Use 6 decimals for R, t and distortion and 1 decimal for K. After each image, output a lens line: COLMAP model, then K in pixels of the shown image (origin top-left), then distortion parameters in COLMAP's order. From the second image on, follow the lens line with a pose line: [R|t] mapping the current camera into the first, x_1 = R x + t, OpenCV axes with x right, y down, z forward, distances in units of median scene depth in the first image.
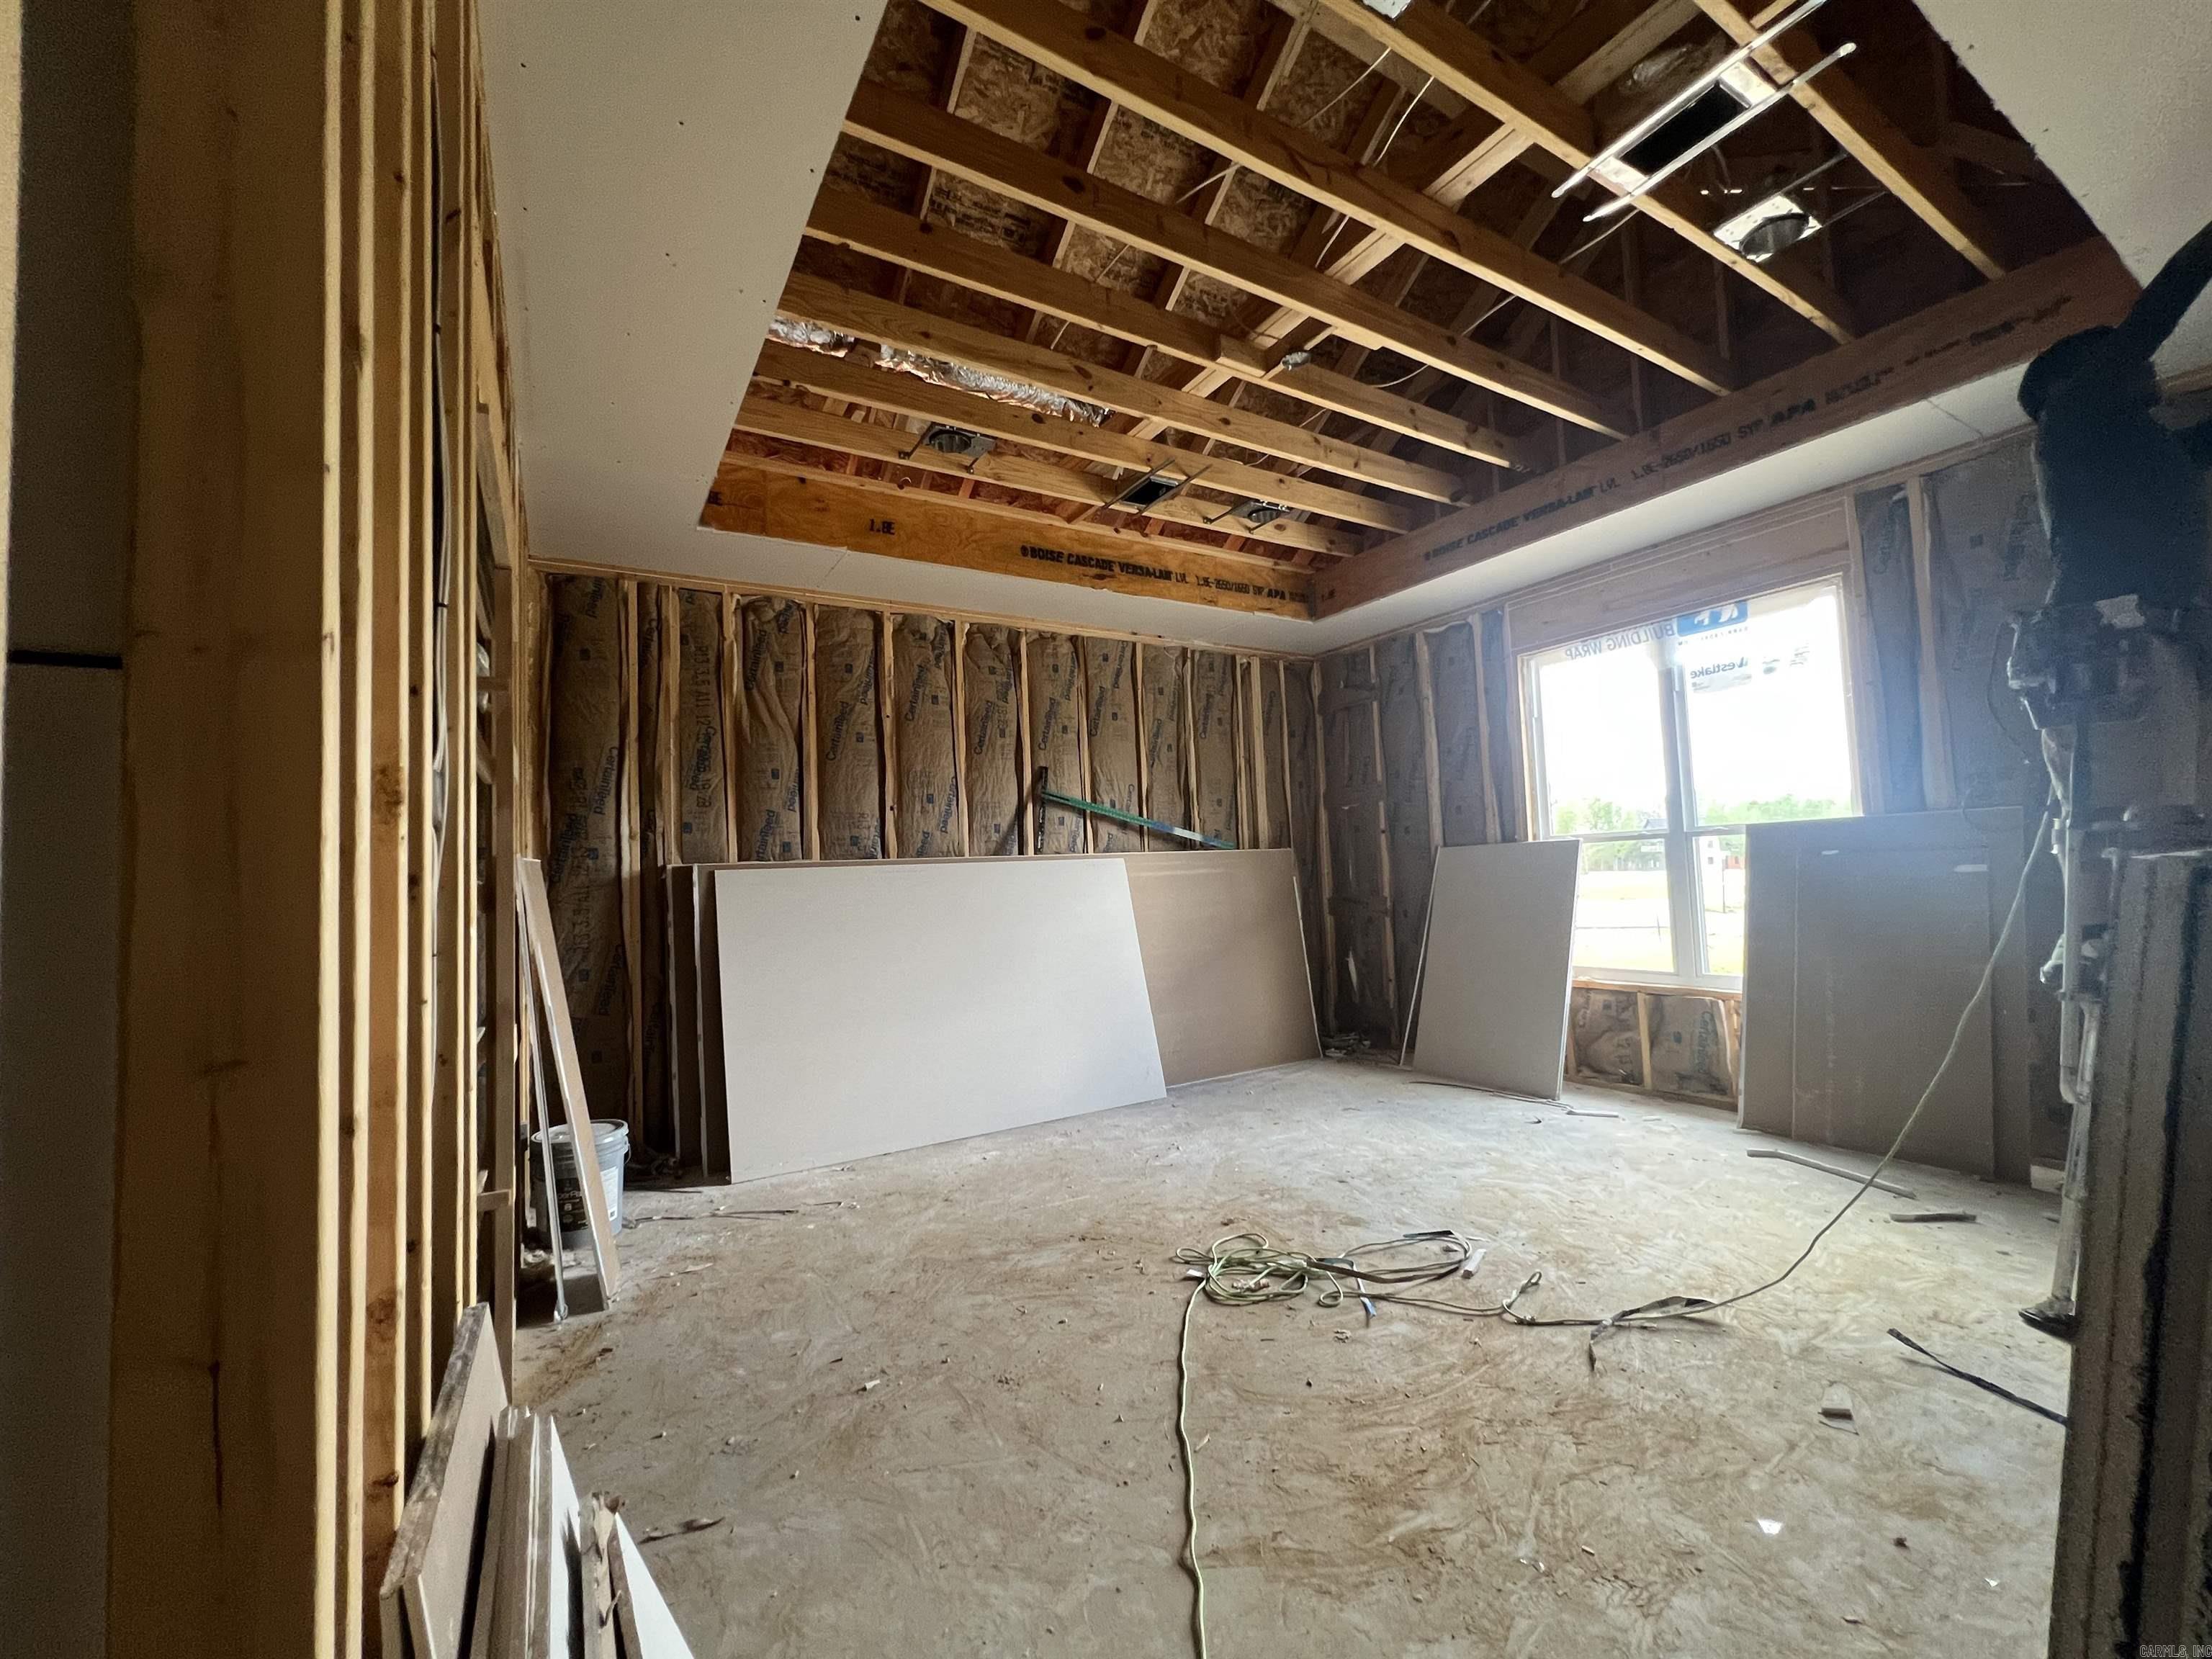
lens RADIAL K [[886.2, 0, 1107.9], [0, 886.2, 828.0], [0, 0, 1]] dist [-0.008170, 0.000612]
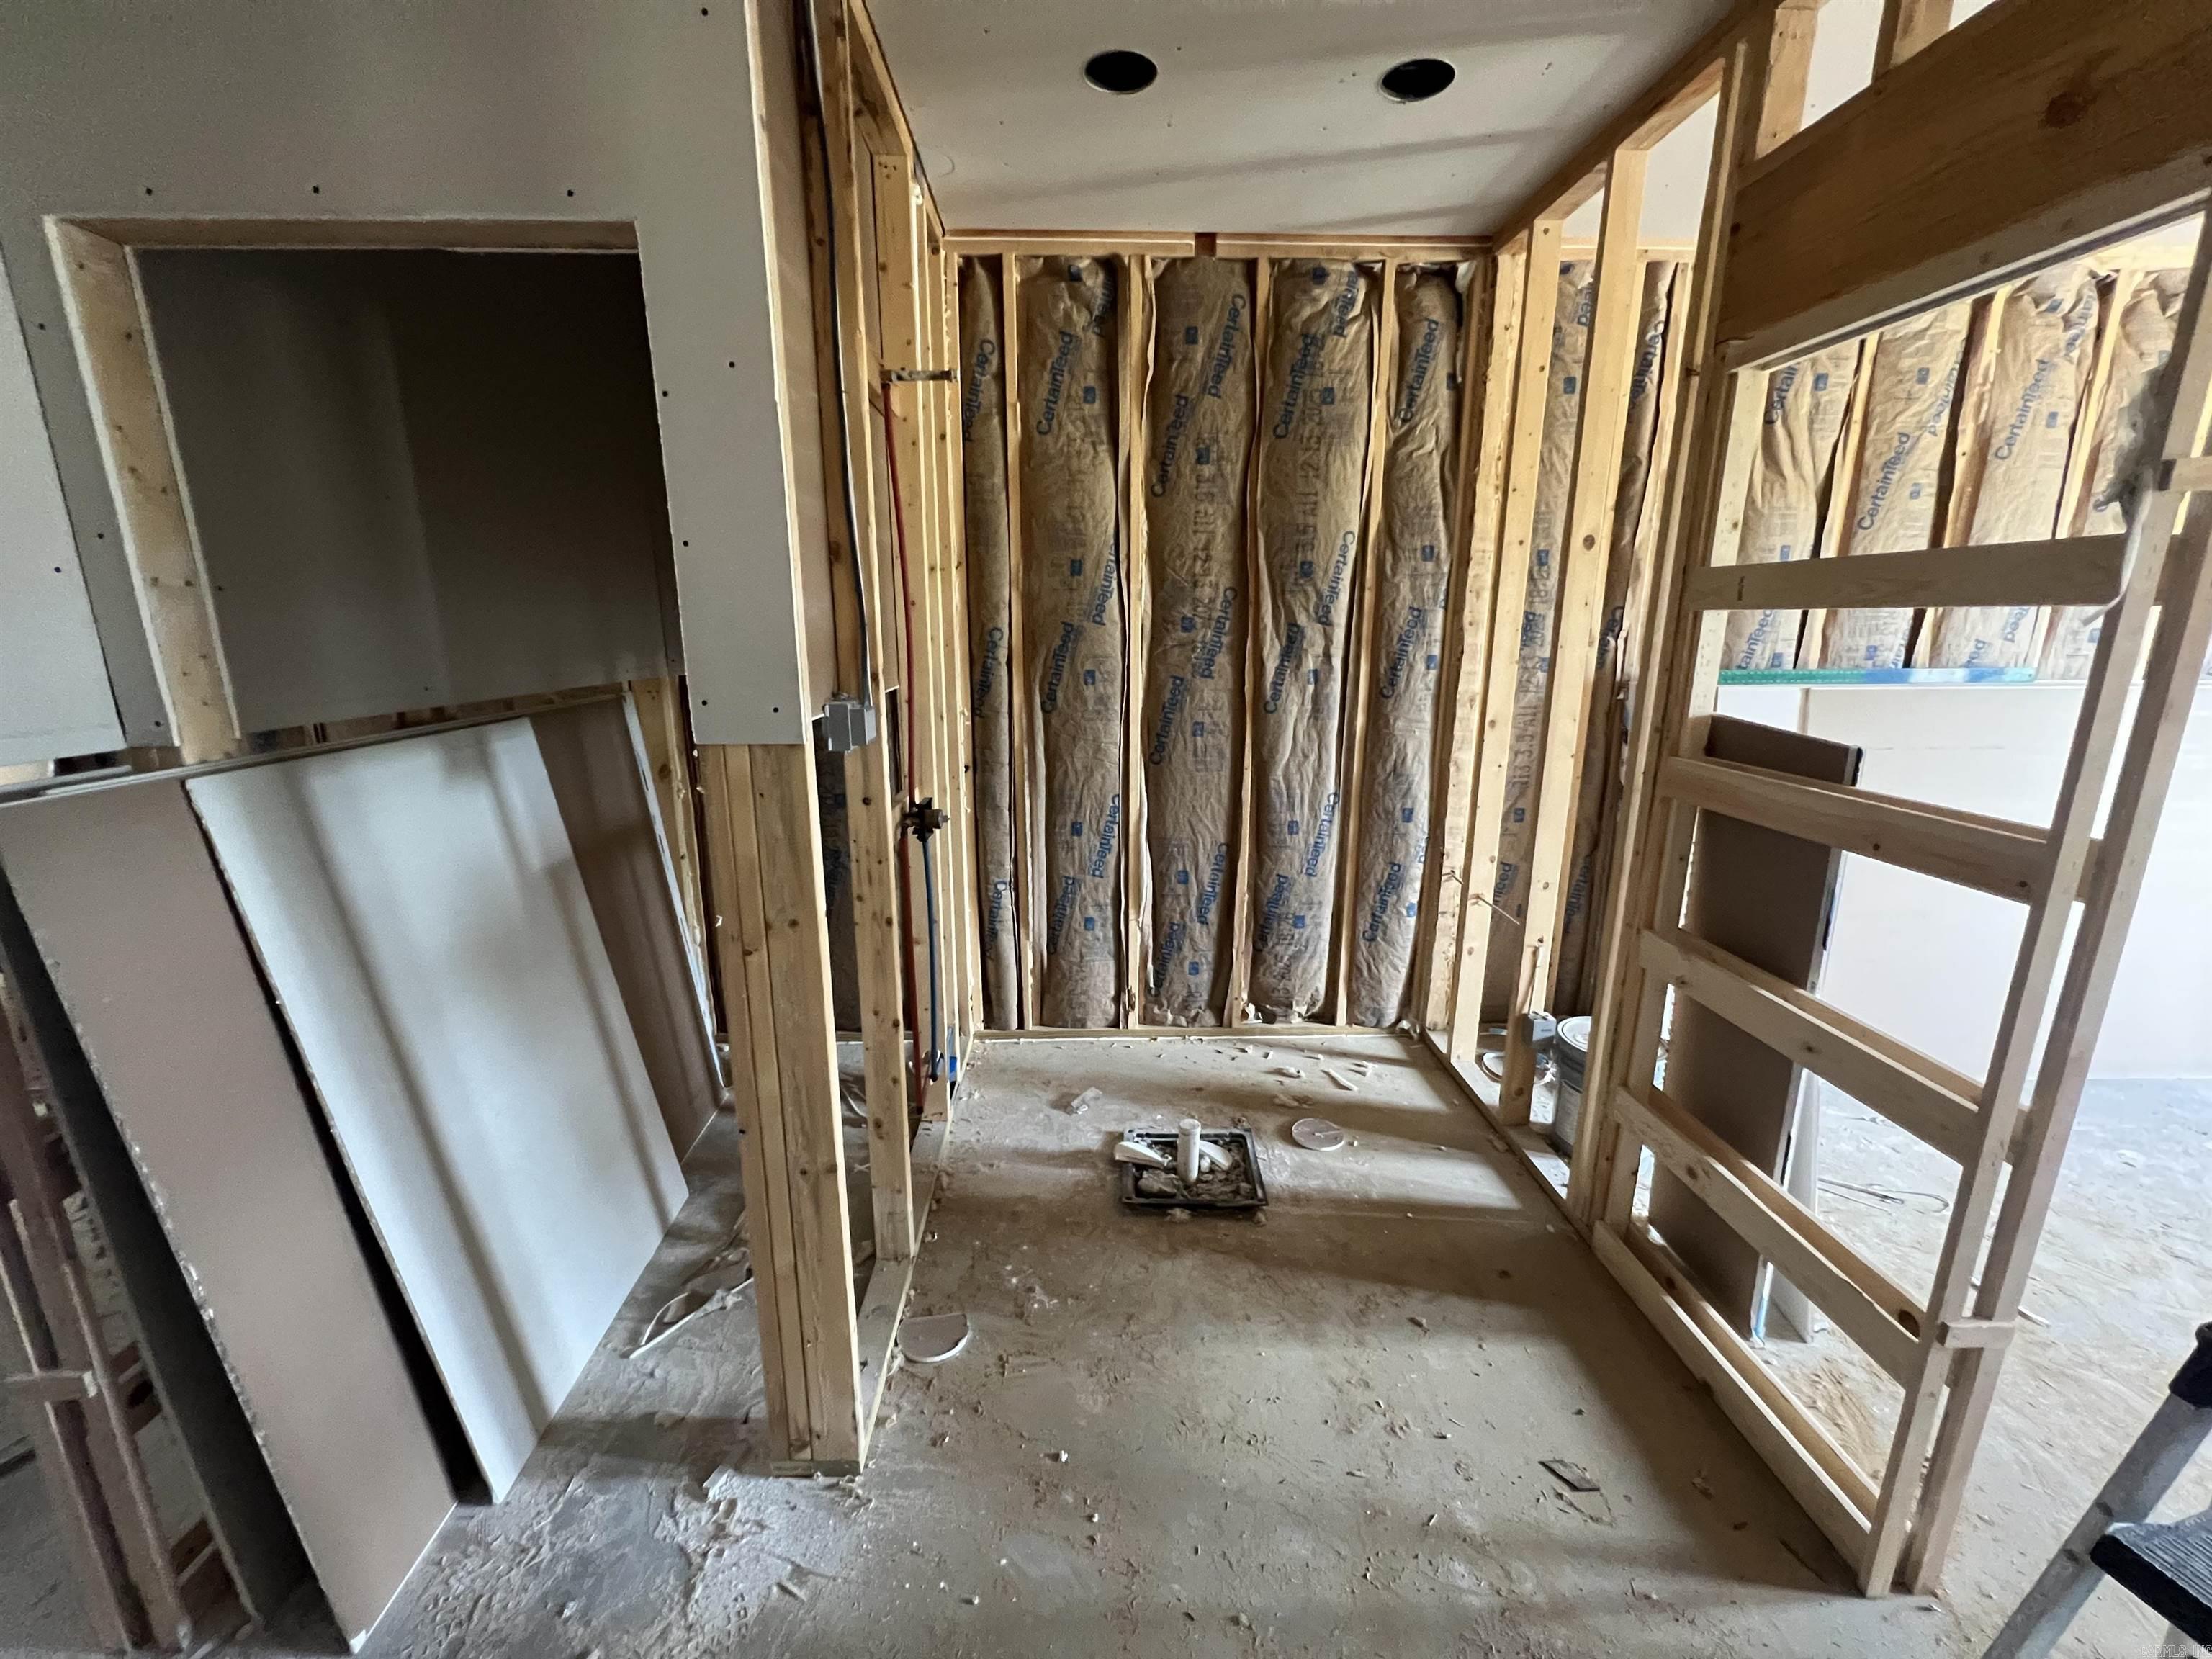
lens RADIAL K [[886.2, 0, 1098.6], [0, 886.2, 826.8], [0, 0, 1]] dist [-0.008170, 0.000612]
pose [[0.859203, 0.151832, -0.488587, -0.445445], [-0.008885, 0.959237, 0.282464, -0.042817], [0.511557, -0.238353, 0.825528, 0.102571]]
